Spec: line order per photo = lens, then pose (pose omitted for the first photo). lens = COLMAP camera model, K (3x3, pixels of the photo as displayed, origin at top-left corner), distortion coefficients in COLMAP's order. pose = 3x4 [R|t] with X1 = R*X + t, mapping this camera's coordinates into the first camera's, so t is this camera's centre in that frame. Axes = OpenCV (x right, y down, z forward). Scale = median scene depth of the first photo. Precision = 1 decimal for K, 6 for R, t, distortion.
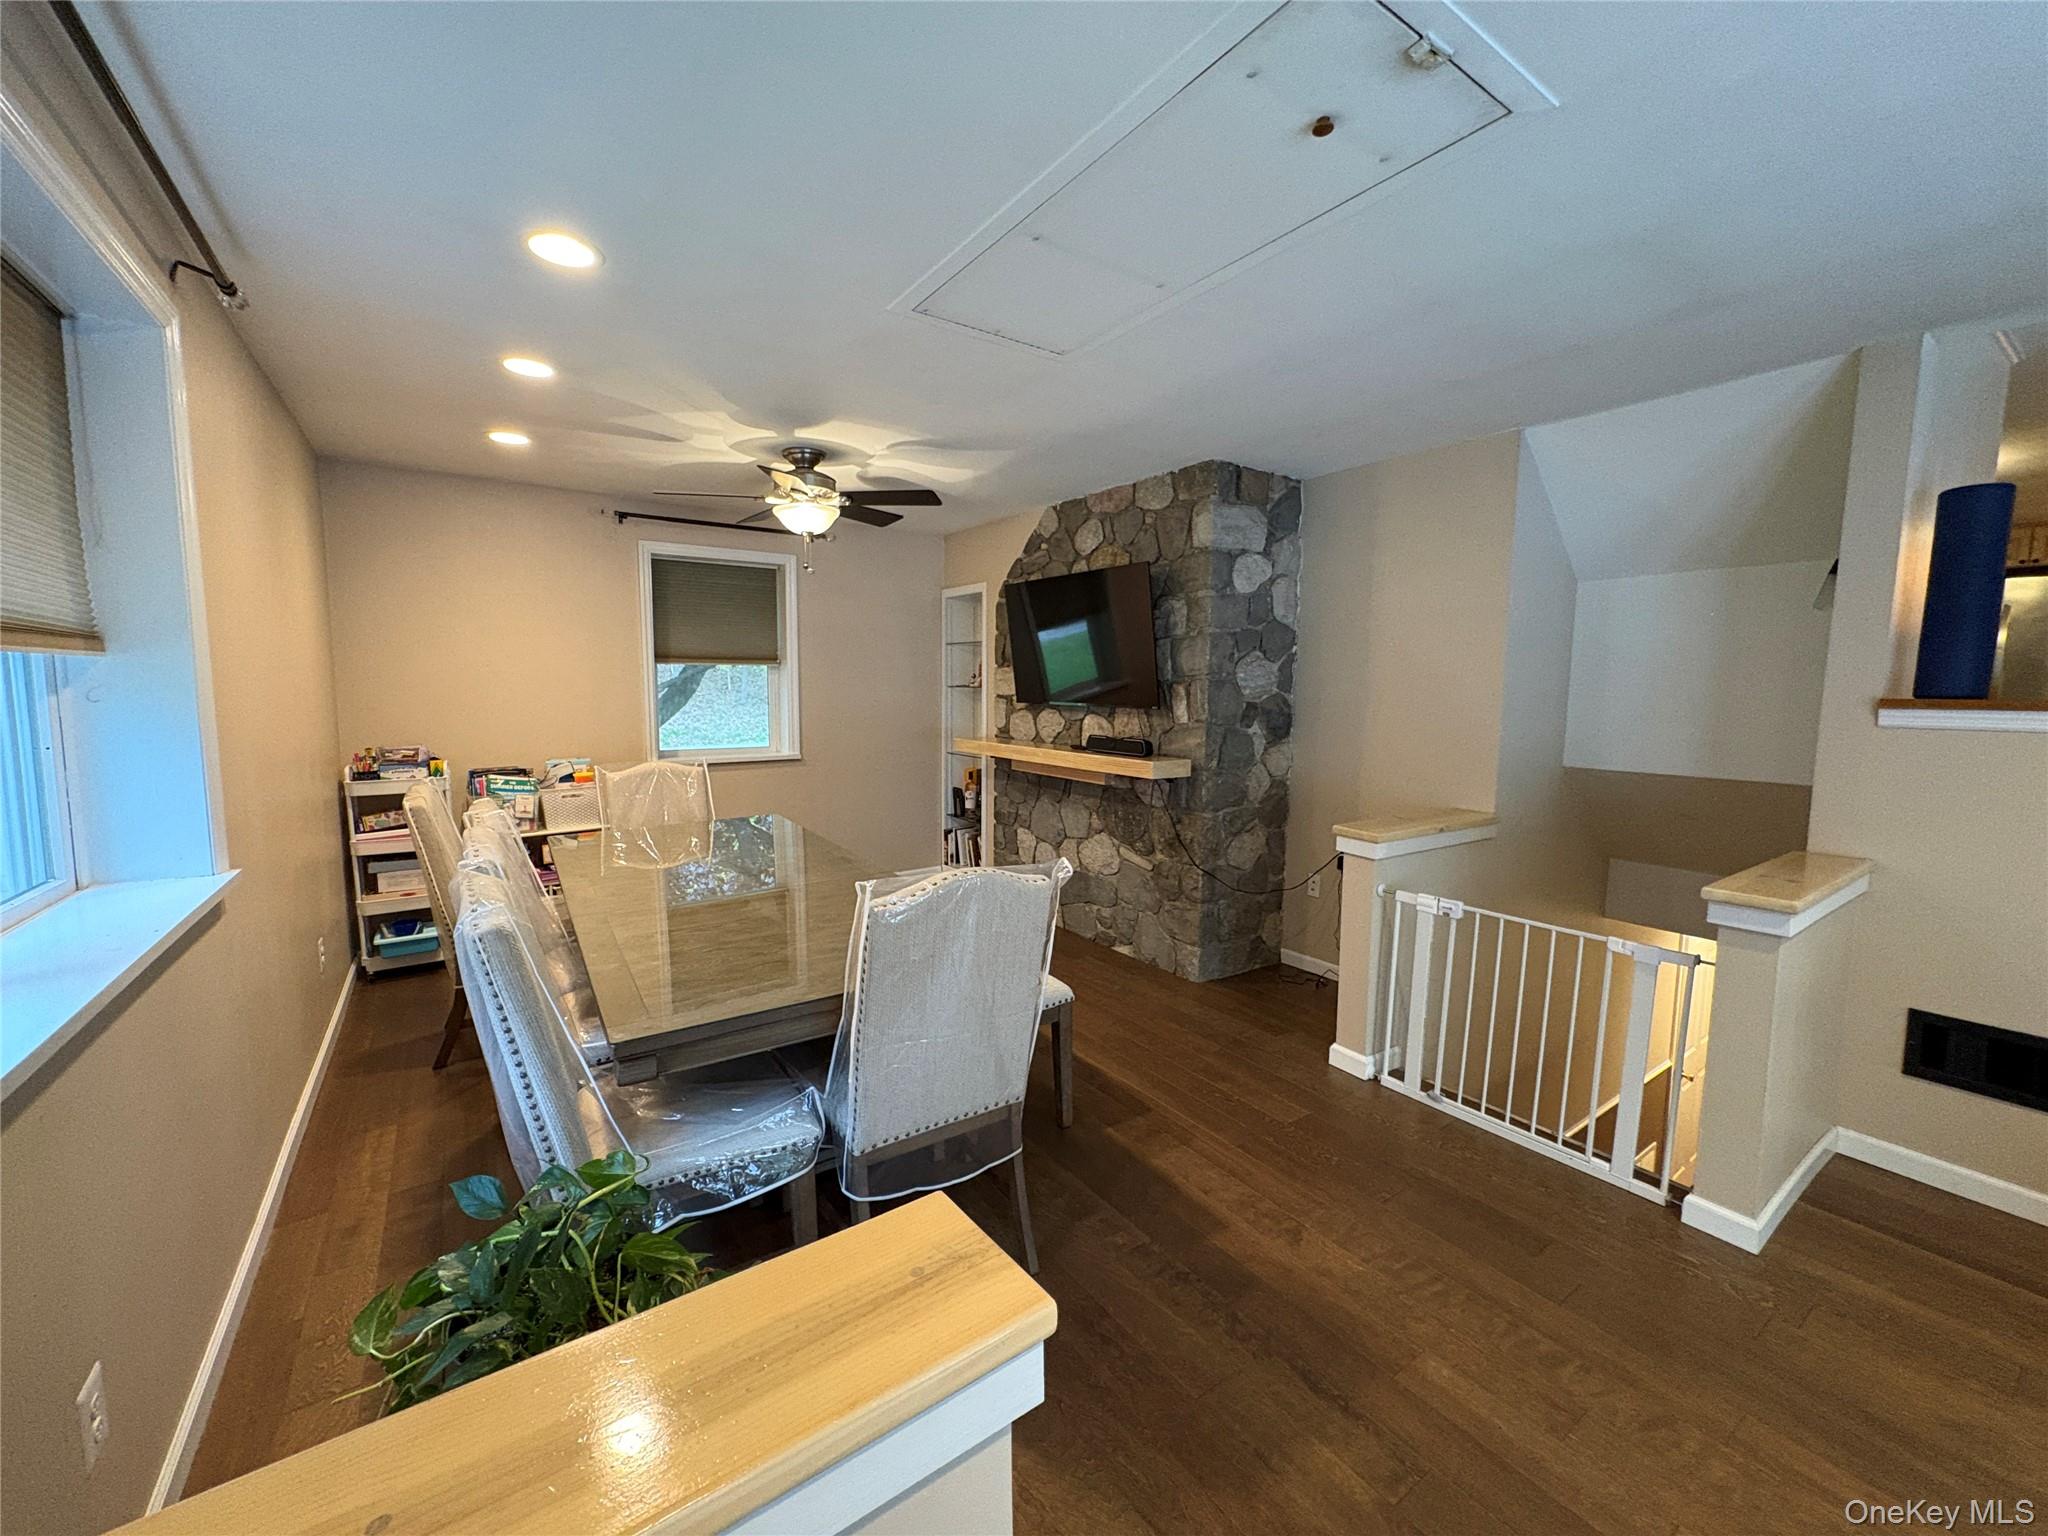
lens RADIAL K [[812.8, 0, 1030.1], [0, 812.8, 769.5], [0, 0, 1]] dist [-0.001143, 0.000587]
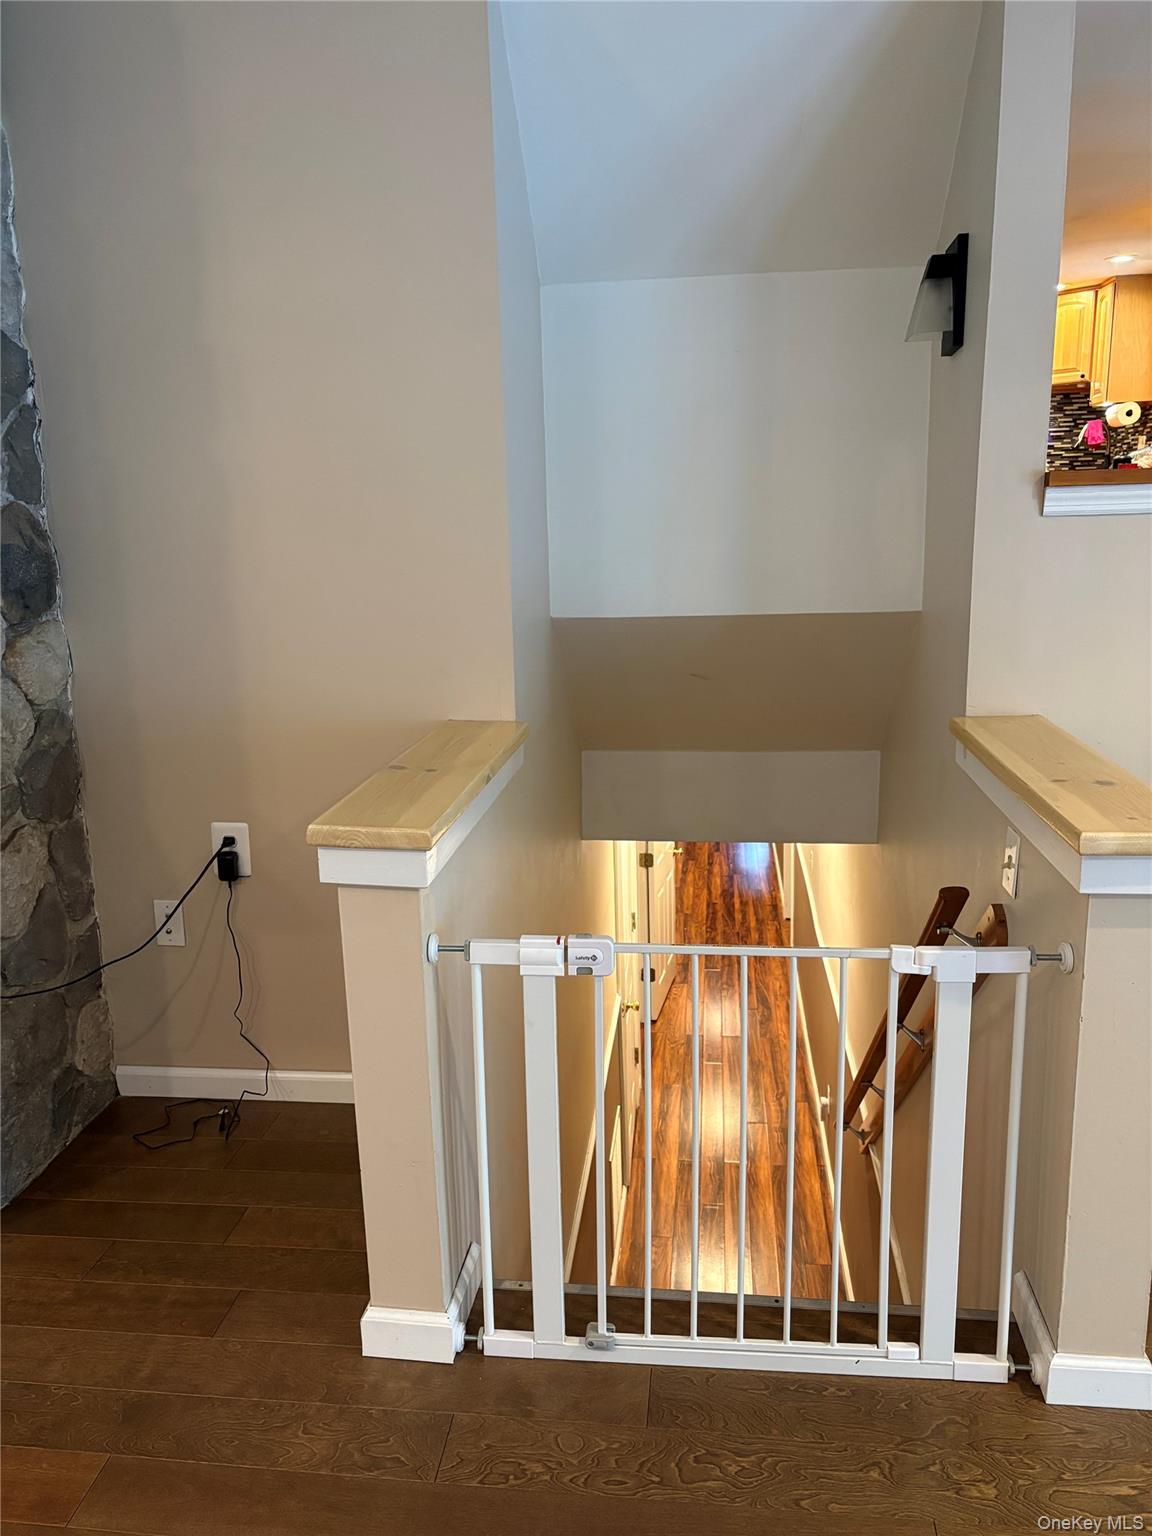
lens RADIAL K [[1153.2, 0, 577.7], [0, 1153.2, 776.0], [0, 0, 1]] dist [0.036055, -0.006255]
pose [[0.664908, -0.194949, 0.721035, 0.044517], [0.106823, 0.980234, 0.166521, -0.028130], [-0.739247, -0.033698, 0.672591, 0.411978]]
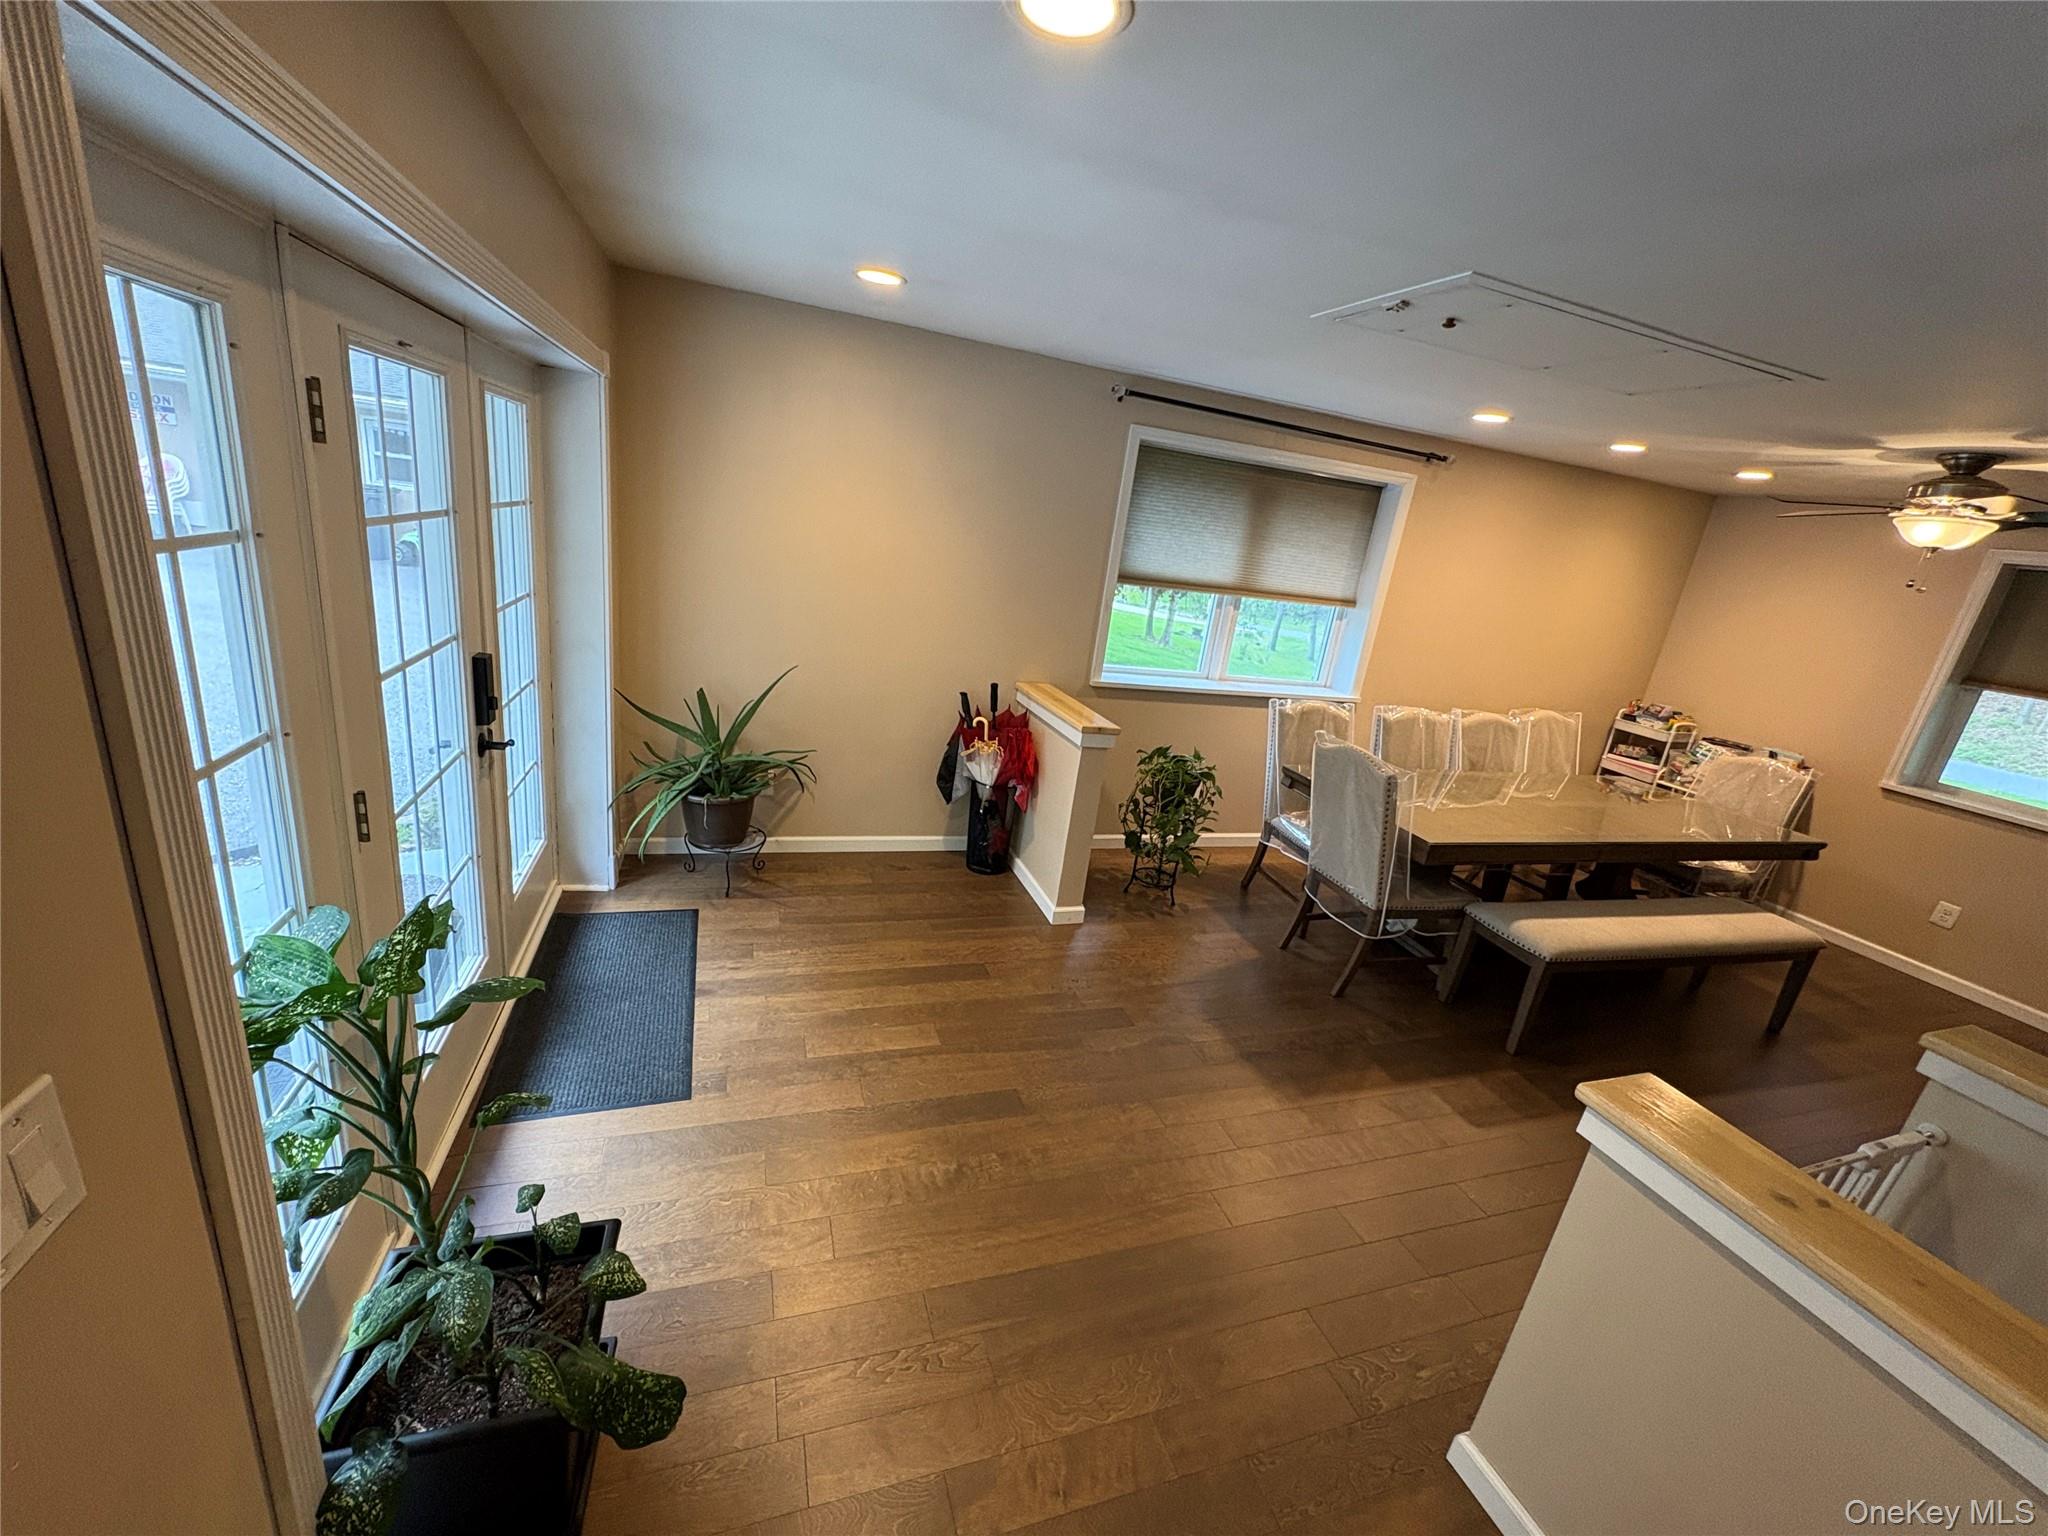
lens RADIAL K [[812.8, 0, 1022.8], [0, 812.8, 765.3], [0, 0, 1]] dist [-0.001143, 0.000587]
pose [[-0.284271, 0.236165, -0.929202, 0.879458], [-0.230180, 0.924028, 0.305270, -0.108747], [0.930703, 0.300663, -0.208314, 0.311207]]
